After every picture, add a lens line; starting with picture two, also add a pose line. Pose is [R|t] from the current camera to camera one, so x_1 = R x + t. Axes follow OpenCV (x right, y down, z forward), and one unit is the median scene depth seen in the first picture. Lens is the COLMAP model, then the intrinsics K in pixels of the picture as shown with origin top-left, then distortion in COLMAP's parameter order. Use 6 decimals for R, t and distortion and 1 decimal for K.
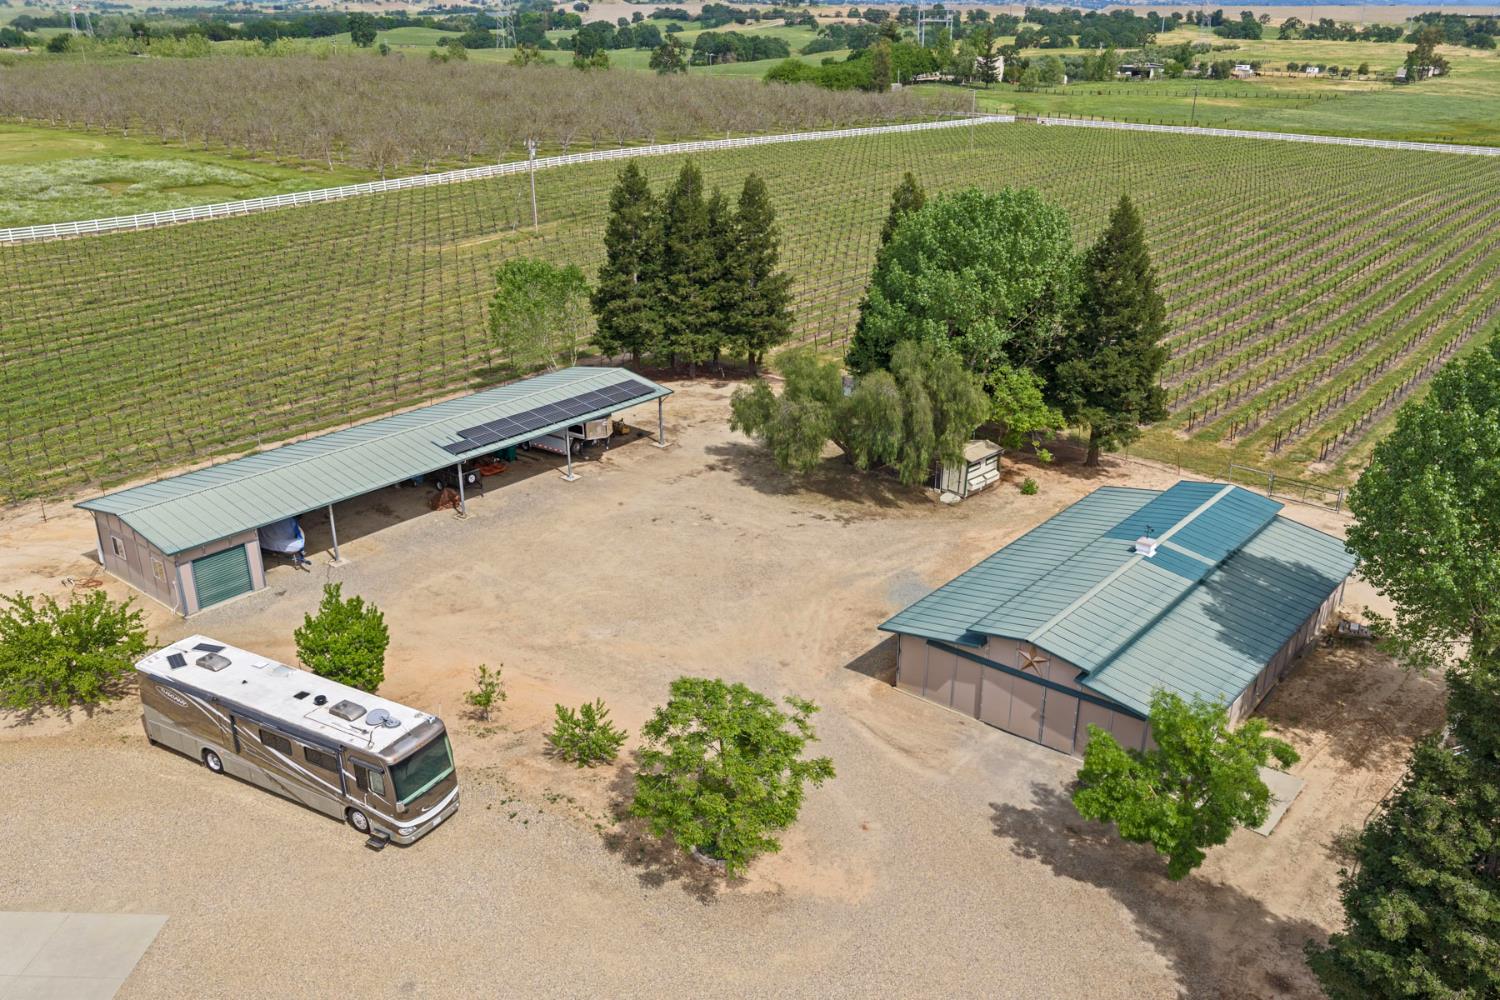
lens RADIAL K [[1246.6, 0, 750.0], [0, 1246.6, 500.0], [0, 0, 1]] dist [0.002037, 0.005671]
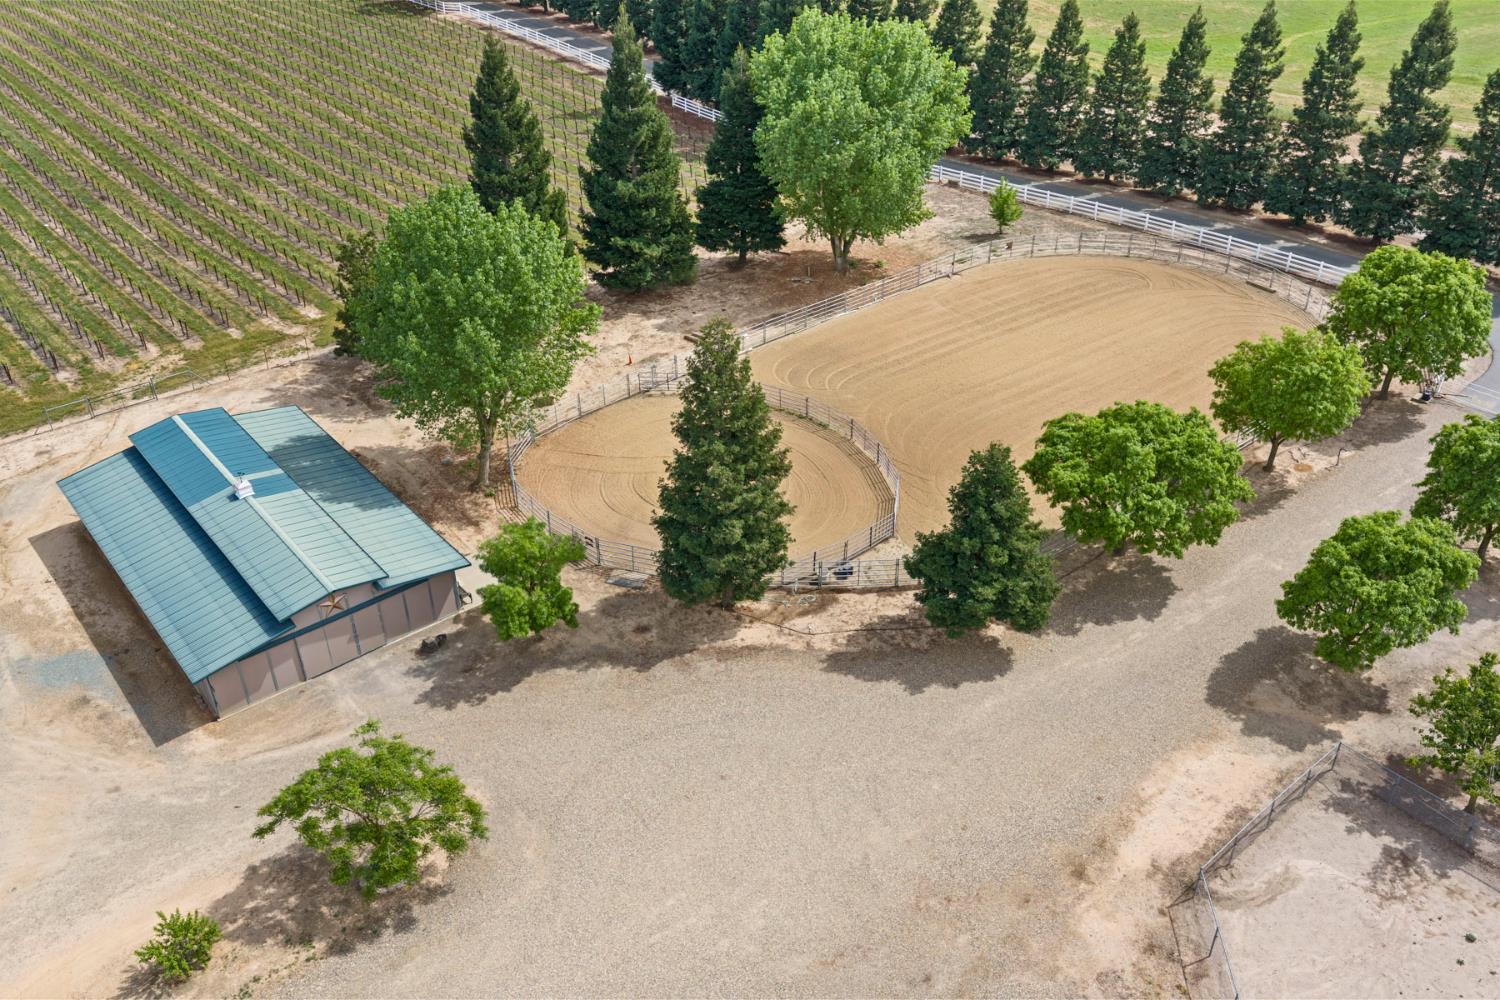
lens RADIAL K [[1246.6, 0, 750.0], [0, 1246.6, 500.0], [0, 0, 1]] dist [0.002037, 0.005671]
pose [[0.183542, -0.538614, 0.822318, -0.671396], [0.371020, 0.812614, 0.449446, -0.364358], [-0.910305, 0.222605, 0.348986, 0.204504]]
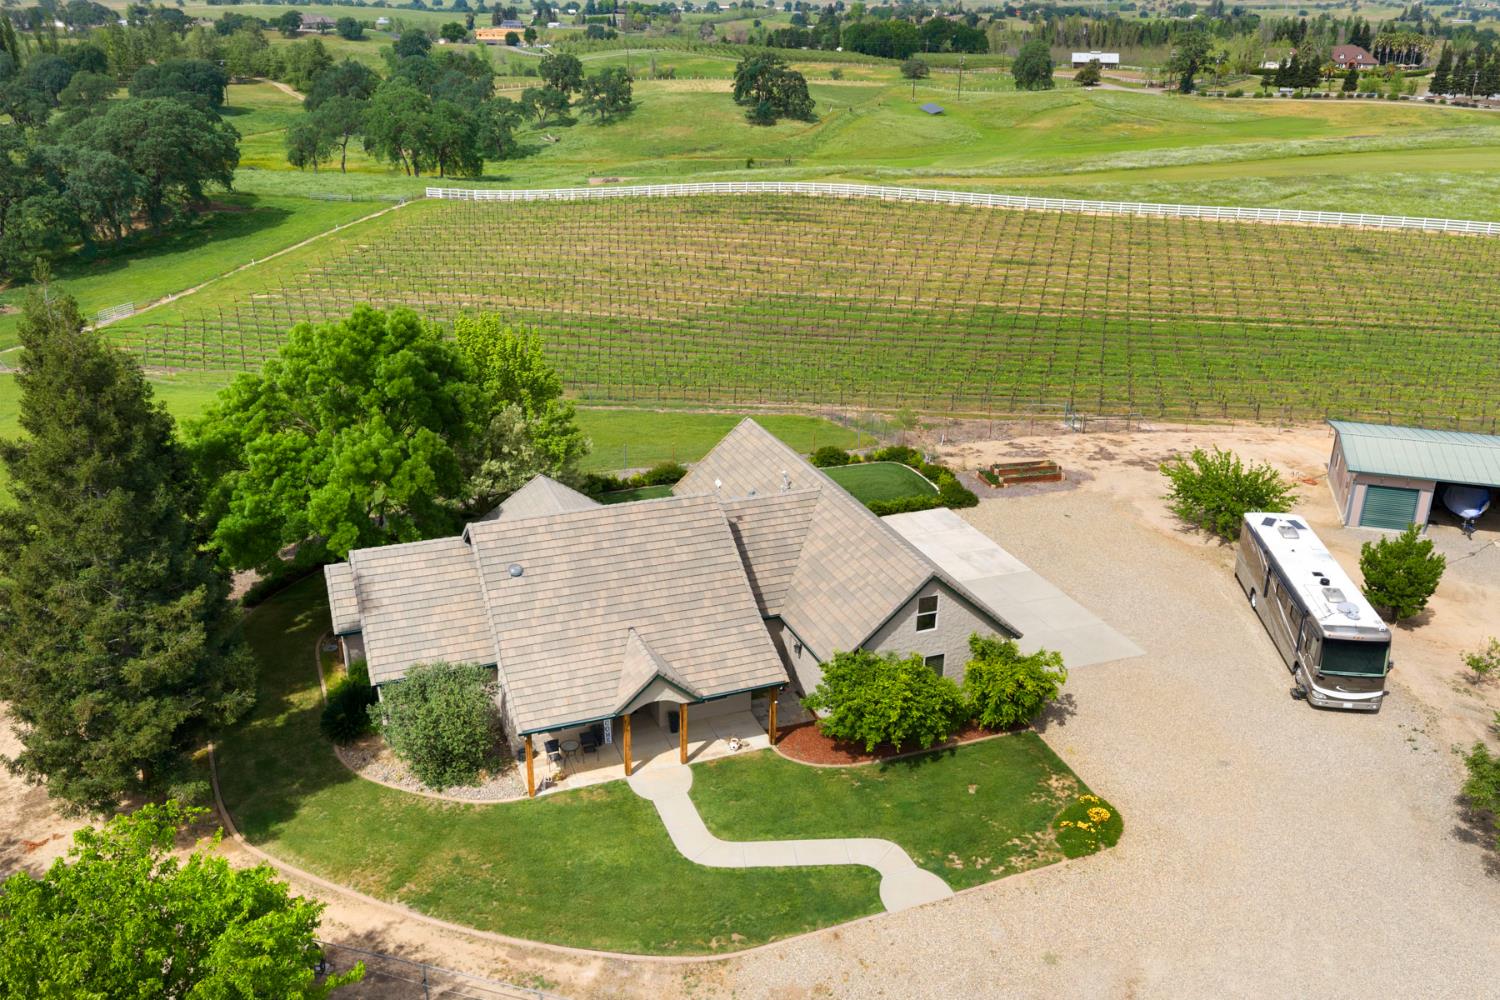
lens RADIAL K [[1246.6, 0, 750.0], [0, 1246.6, 500.0], [0, 0, 1]] dist [0.002037, 0.005671]
pose [[0.393229, 0.349074, -0.850599, 0.459045], [-0.351730, 0.911869, 0.211615, 0.022617], [0.849504, 0.215968, 0.481353, -0.112843]]
